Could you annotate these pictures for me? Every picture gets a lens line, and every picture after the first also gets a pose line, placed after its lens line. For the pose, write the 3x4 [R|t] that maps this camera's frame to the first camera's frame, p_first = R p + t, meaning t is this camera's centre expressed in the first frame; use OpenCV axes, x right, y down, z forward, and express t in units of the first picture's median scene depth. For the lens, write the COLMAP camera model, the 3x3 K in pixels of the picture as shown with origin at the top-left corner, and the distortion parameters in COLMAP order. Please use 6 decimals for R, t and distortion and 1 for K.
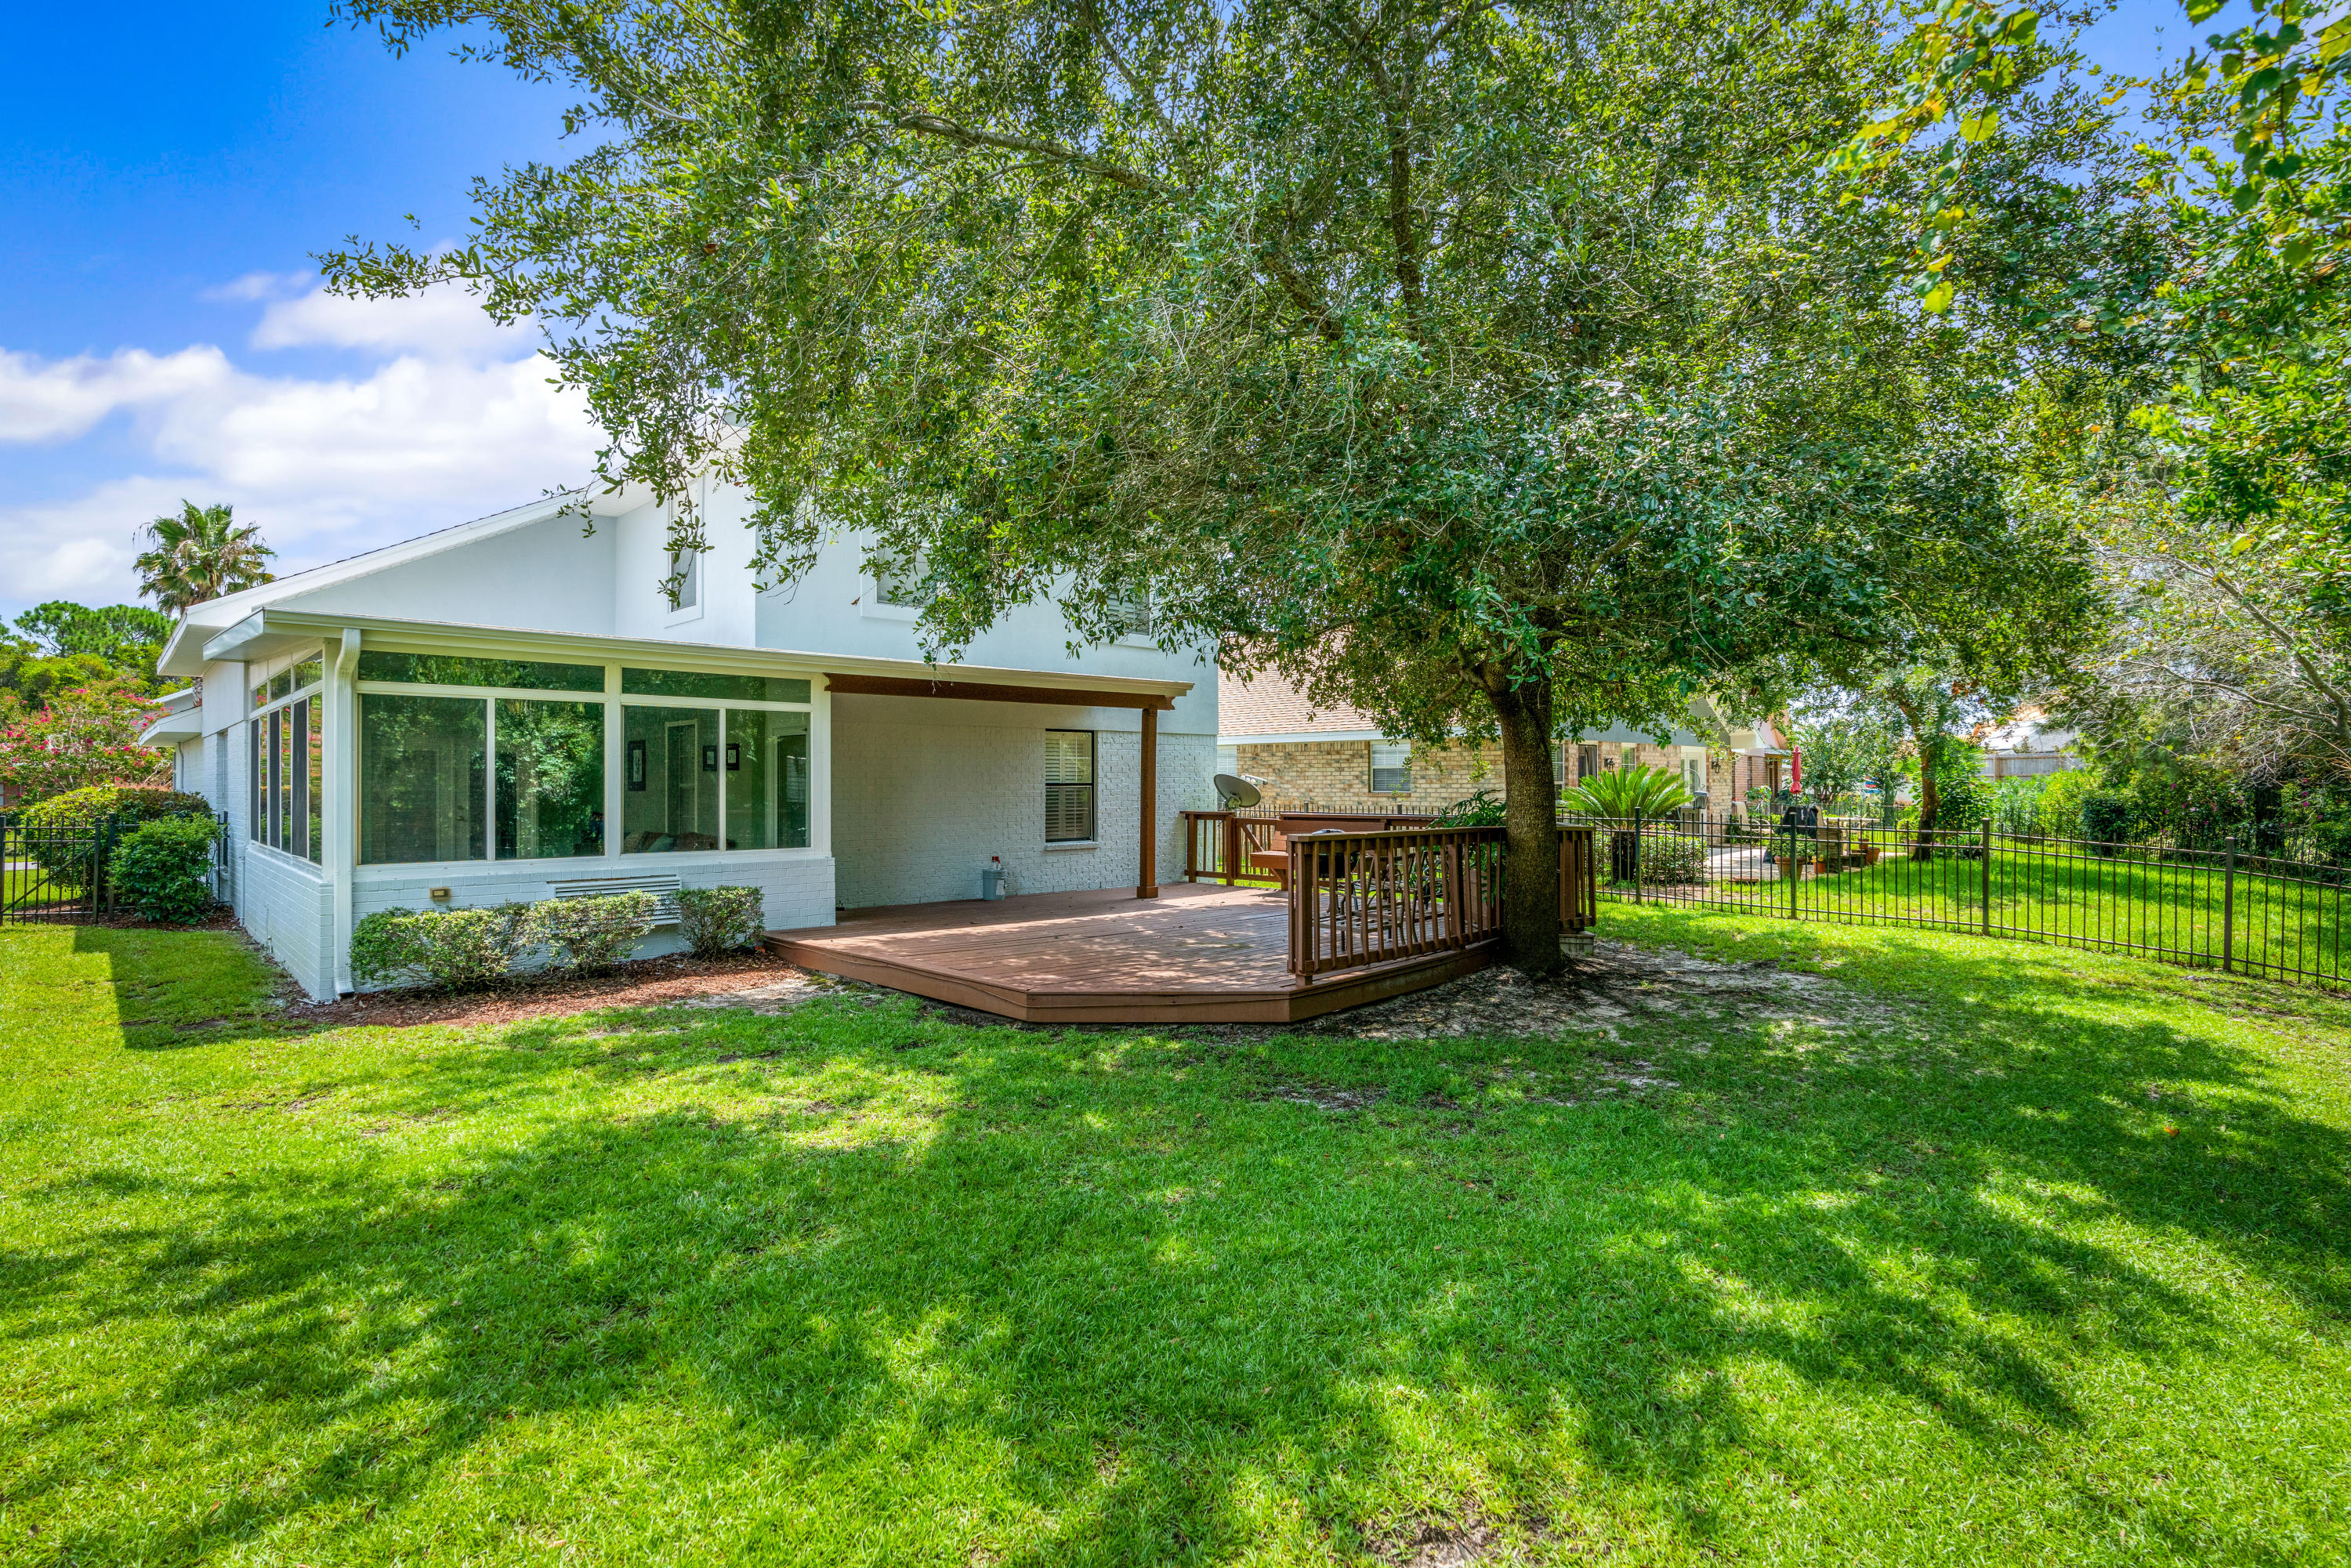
lens RADIAL K [[1142.3, 0, 1179.1], [0, 1142.3, 770.4], [0, 0, 1]] dist [-0.012228, 0.000207]
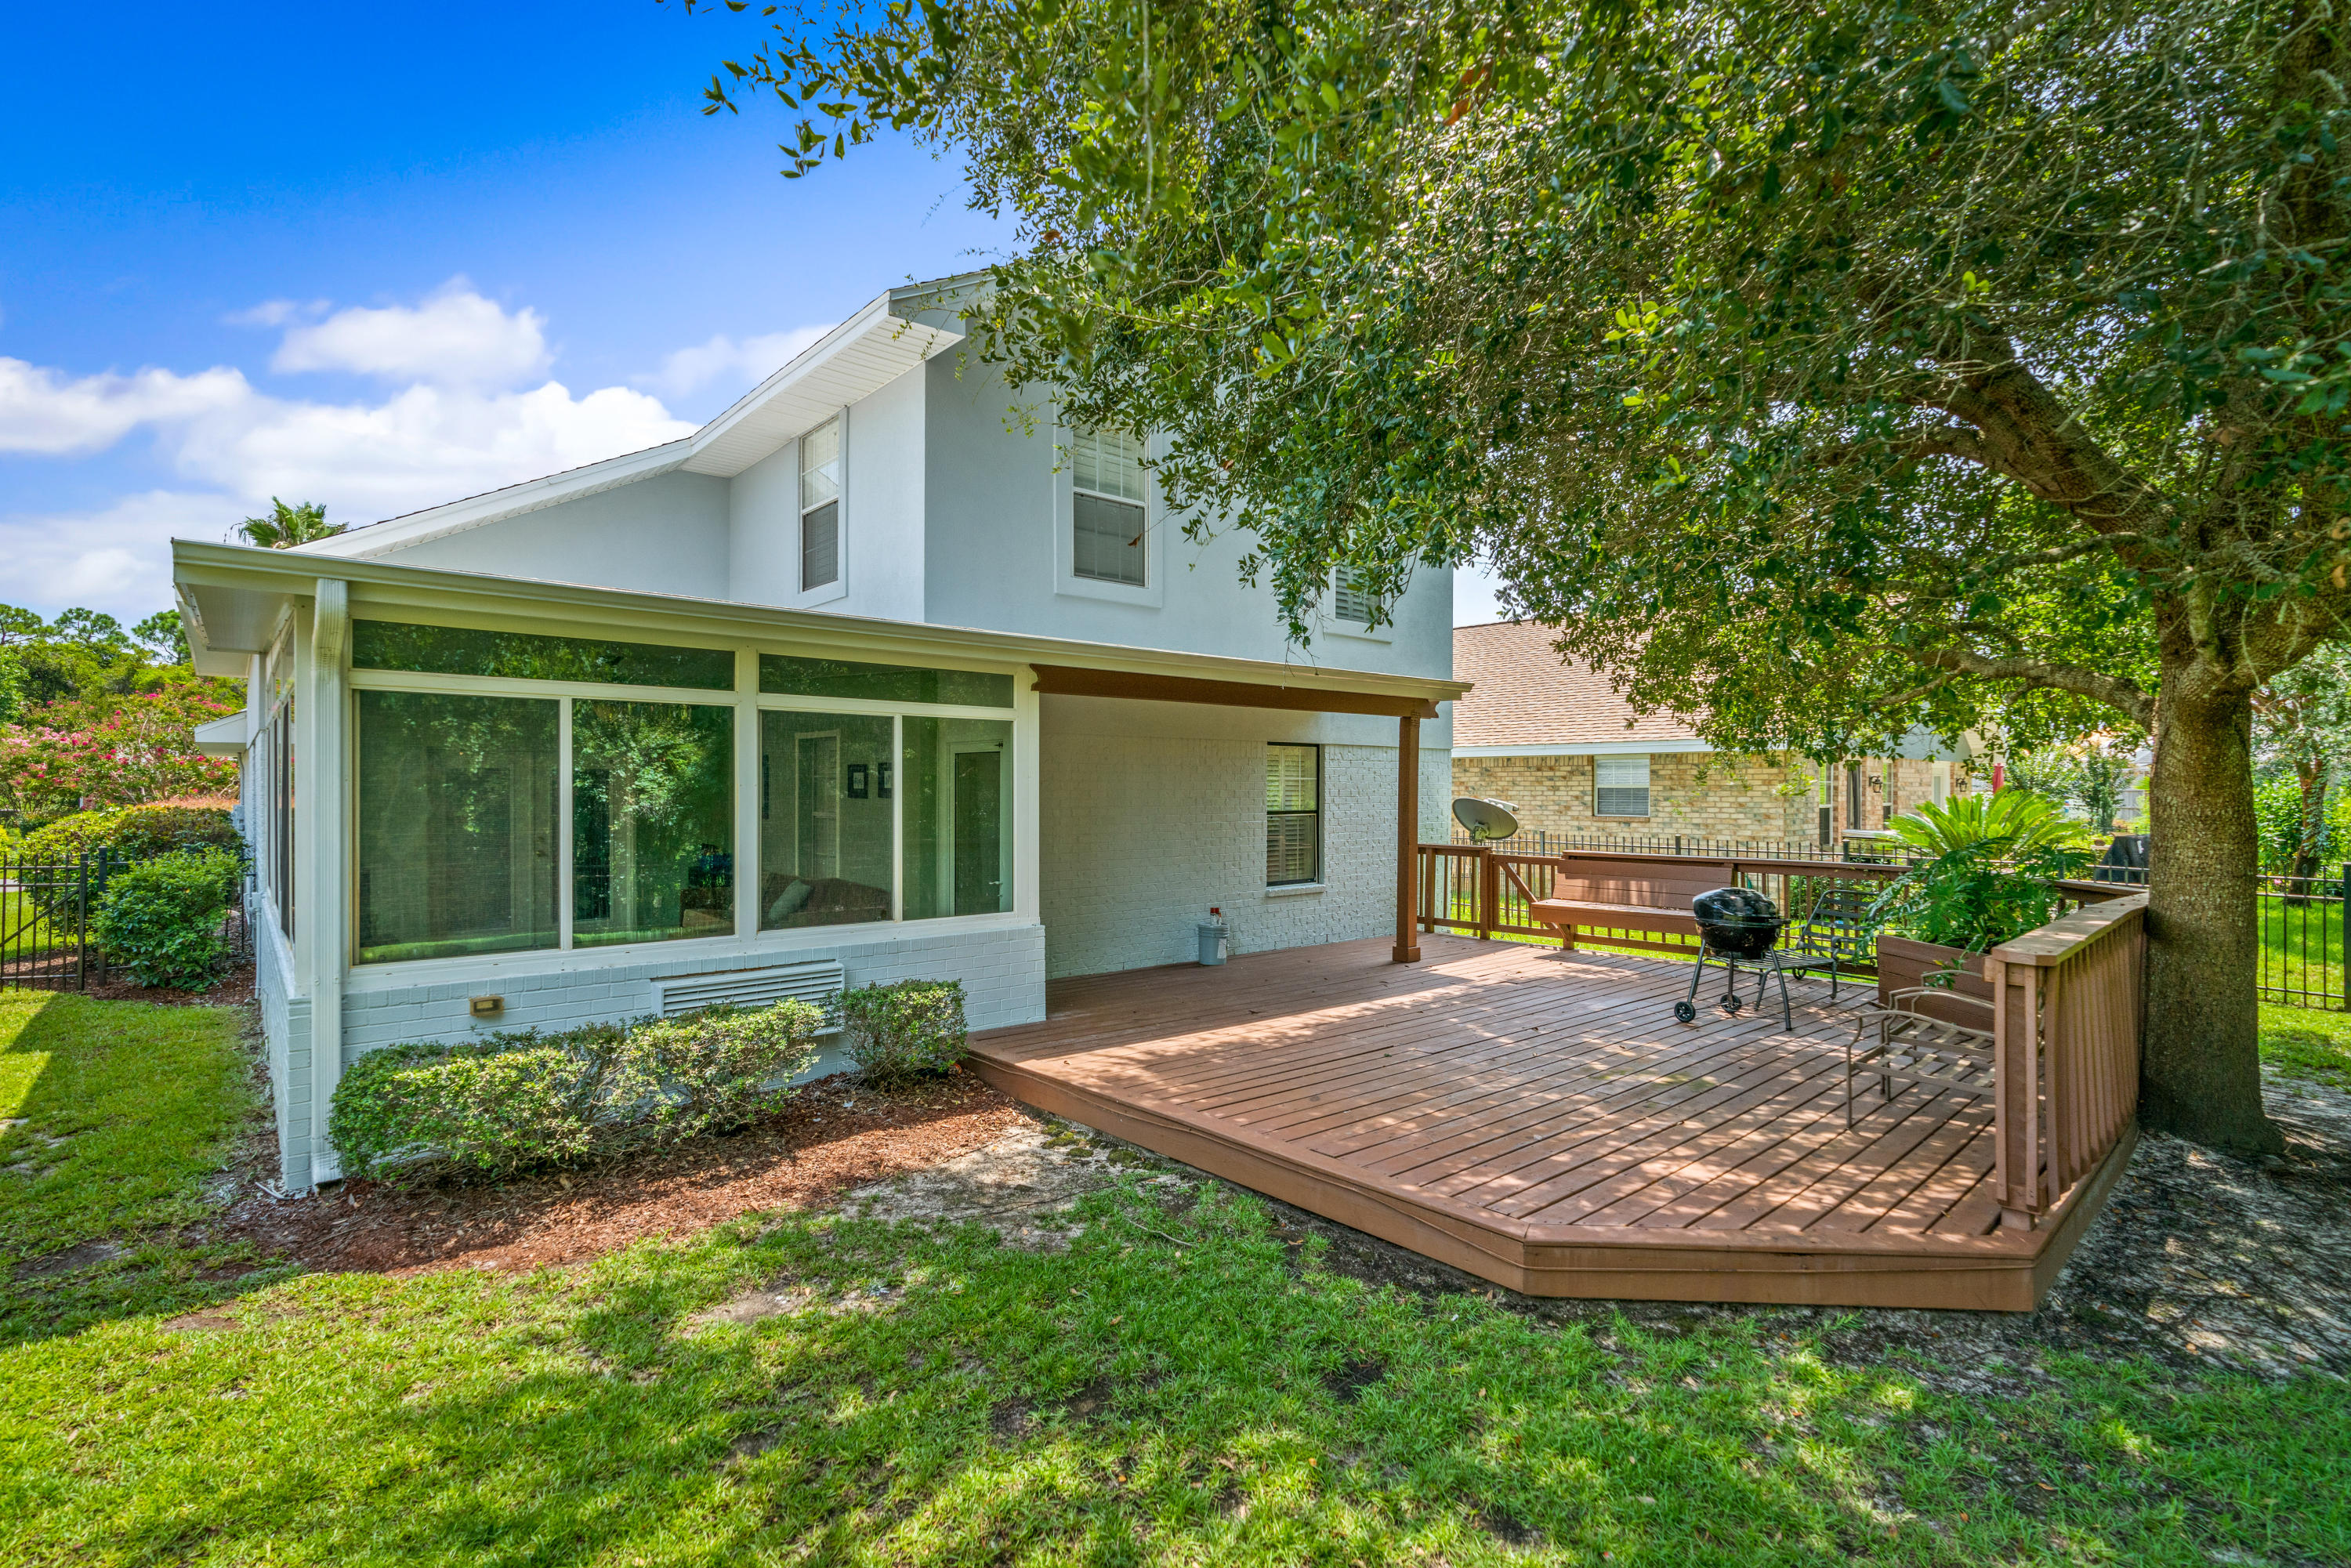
lens RADIAL K [[1101.8, 0, 1180.5], [0, 1101.8, 789.6], [0, 0, 1]] dist [-0.002307, -0.000697]
pose [[0.998643, 0.004312, -0.051895, -0.162977], [-0.003691, 0.999921, 0.012050, -0.014815], [0.051943, -0.011842, 0.998580, 0.286806]]
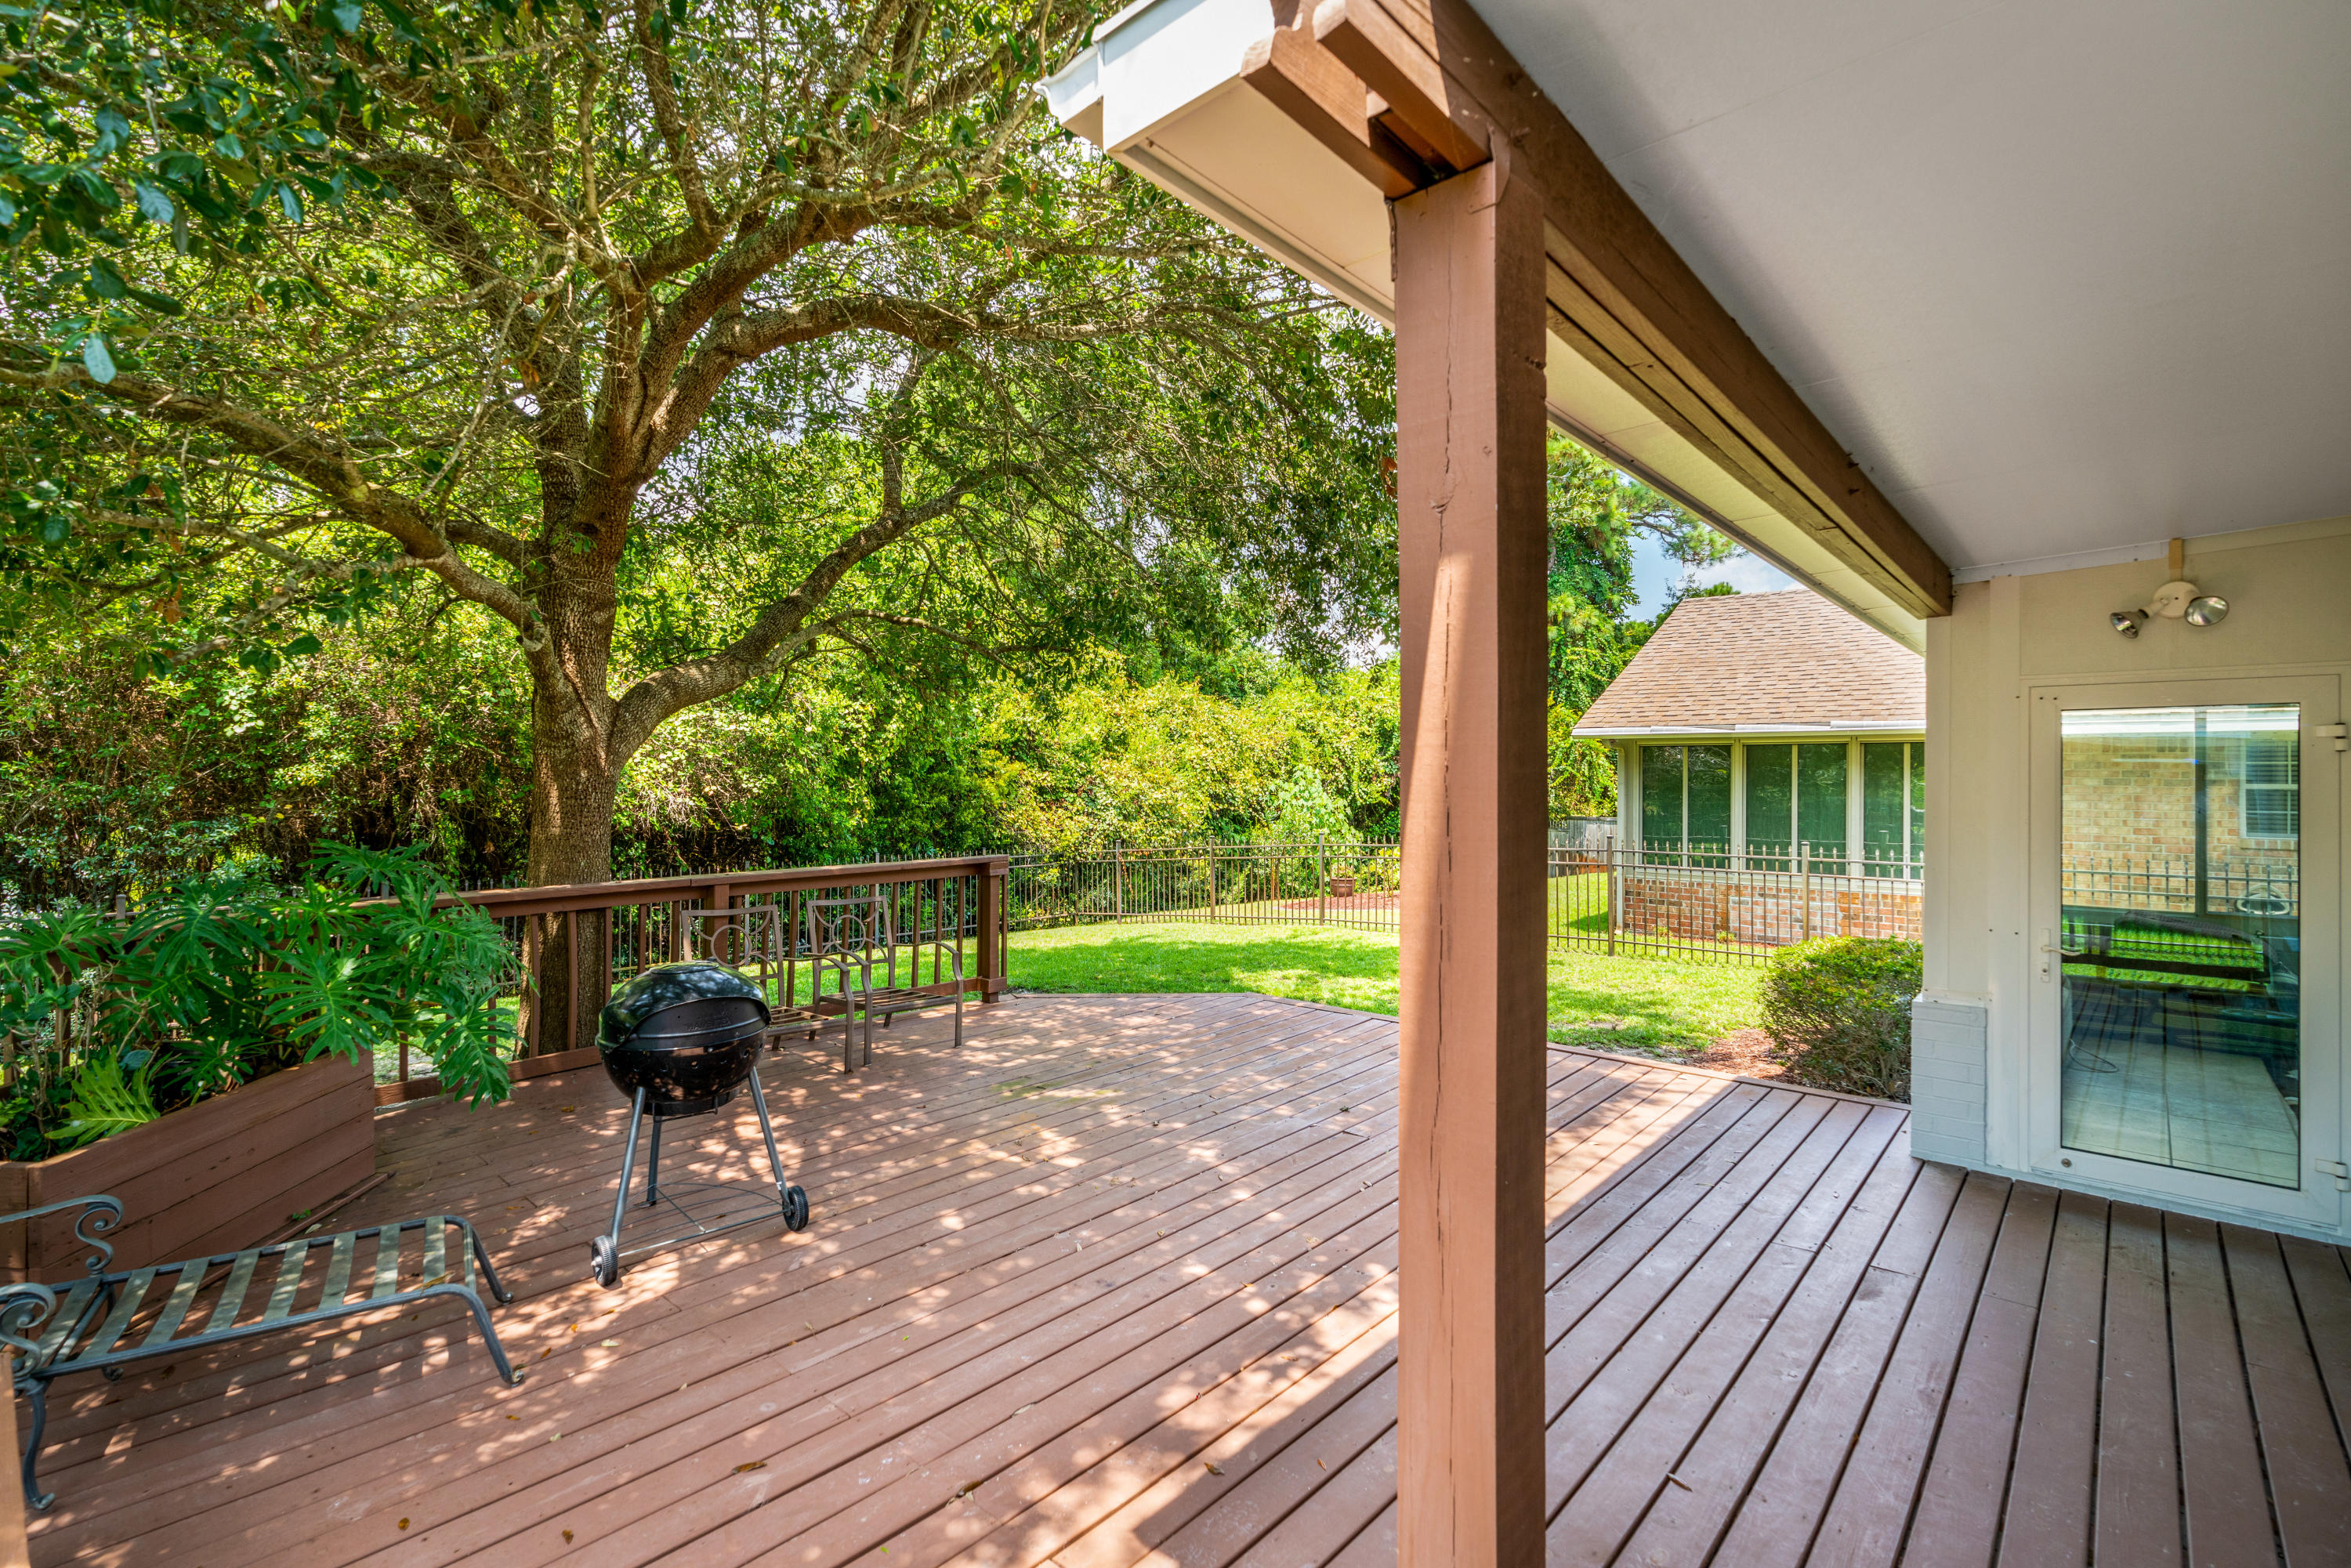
lens RADIAL K [[1101.8, 0, 1174.3], [0, 1101.8, 783.1], [0, 0, 1]] dist [-0.002307, -0.000697]
pose [[-0.994281, -0.000544, -0.106791, 0.047567], [0.000257, 0.999972, -0.007492, 0.003131], [0.106792, -0.007477, -0.994253, 1.298082]]
